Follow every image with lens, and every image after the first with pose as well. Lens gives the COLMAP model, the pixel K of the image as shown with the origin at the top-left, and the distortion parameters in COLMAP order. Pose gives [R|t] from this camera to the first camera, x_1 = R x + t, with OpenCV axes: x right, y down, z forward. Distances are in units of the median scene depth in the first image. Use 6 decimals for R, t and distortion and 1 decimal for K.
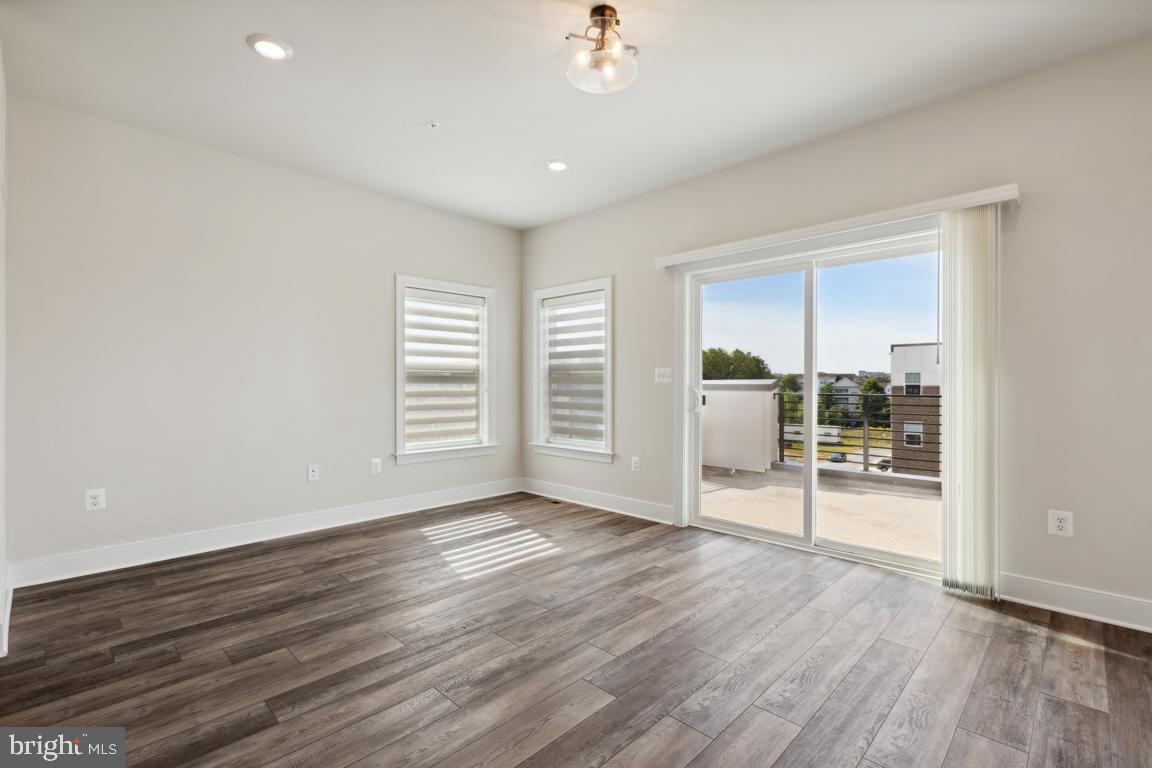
lens RADIAL K [[525.0, 0, 576.8], [0, 525.0, 385.6], [0, 0, 1]] dist [0.023577, -0.001600]
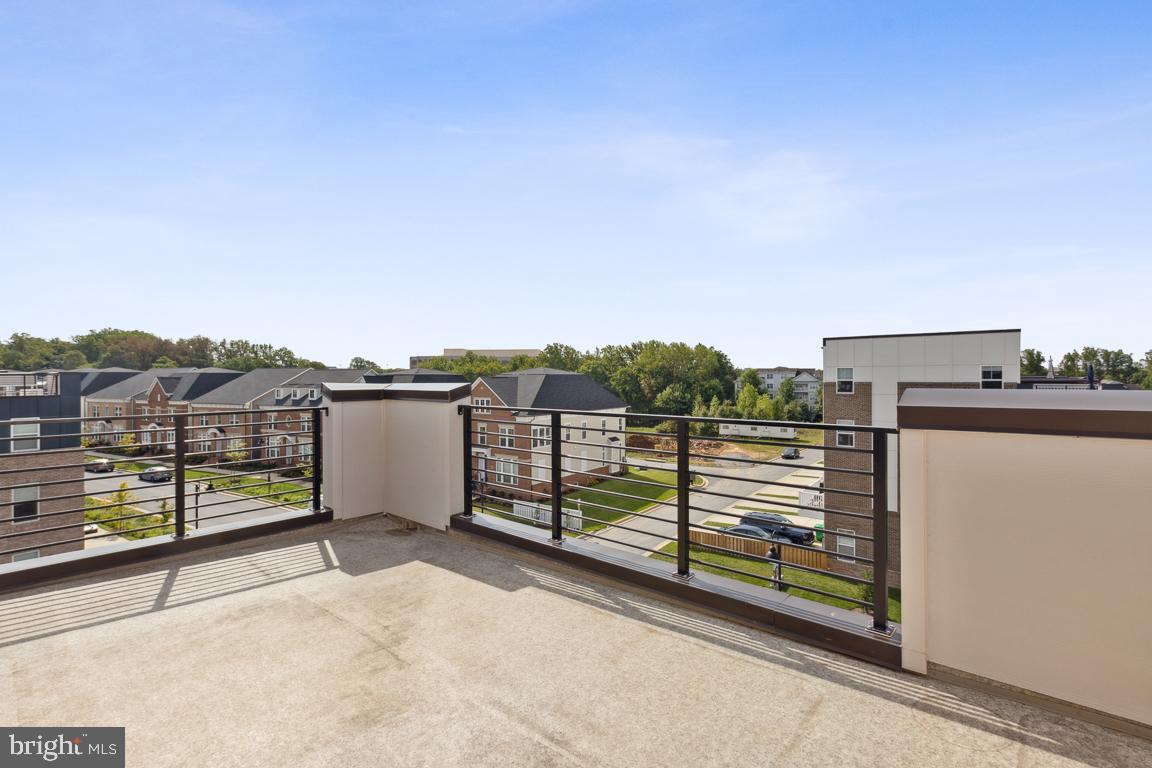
lens RADIAL K [[525.0, 0, 572.4], [0, 525.0, 382.6], [0, 0, 1]] dist [0.023577, -0.001600]
pose [[0.999266, -0.001433, 0.038280, 0.485216], [0.001251, 0.999988, 0.004789, -0.015827], [-0.038286, -0.004738, 0.999256, 0.364994]]
